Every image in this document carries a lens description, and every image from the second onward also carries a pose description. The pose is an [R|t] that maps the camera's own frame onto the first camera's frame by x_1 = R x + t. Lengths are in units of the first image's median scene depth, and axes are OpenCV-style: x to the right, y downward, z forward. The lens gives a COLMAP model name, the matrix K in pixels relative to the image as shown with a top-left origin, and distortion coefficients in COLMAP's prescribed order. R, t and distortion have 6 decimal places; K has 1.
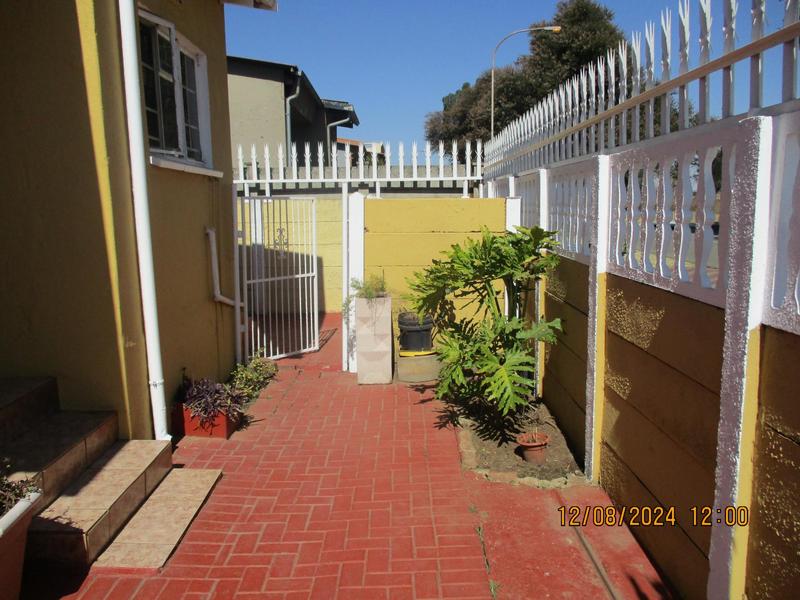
lens RADIAL K [[666.8, 0, 401.8], [0, 666.8, 299.1], [0, 0, 1]] dist [-0.035946, 0.012119]
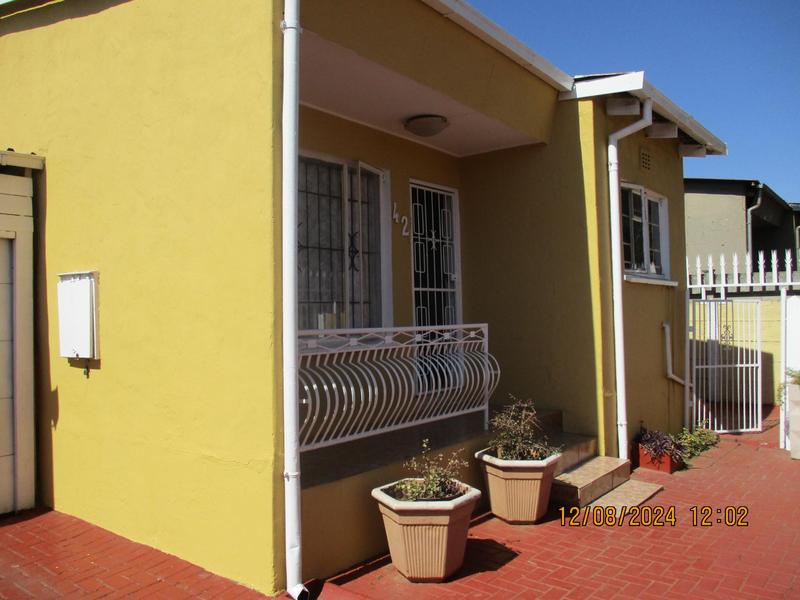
lens RADIAL K [[666.8, 0, 402.1], [0, 666.8, 300.8], [0, 0, 1]] dist [-0.035946, 0.012119]
pose [[0.780197, -0.007240, -0.625492, 0.117589], [-0.084971, 0.989438, -0.117439, 0.044566], [0.619736, 0.144775, 0.771342, -0.325668]]
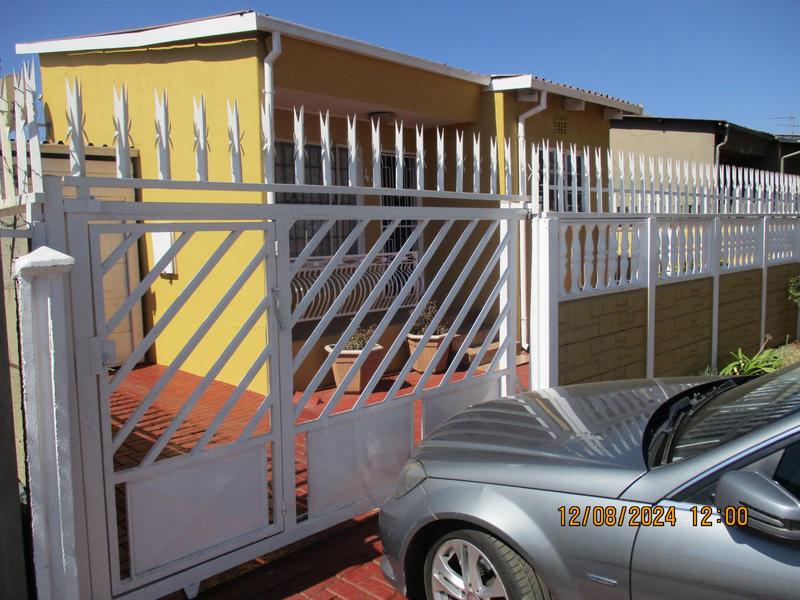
lens RADIAL K [[666.8, 0, 399.4], [0, 666.8, 297.1], [0, 0, 1]] dist [-0.035946, 0.012119]
pose [[0.705134, 0.068813, -0.705727, 0.576141], [-0.088060, 0.996073, 0.009137, 0.044897], [0.703585, 0.055703, 0.708425, -0.548168]]
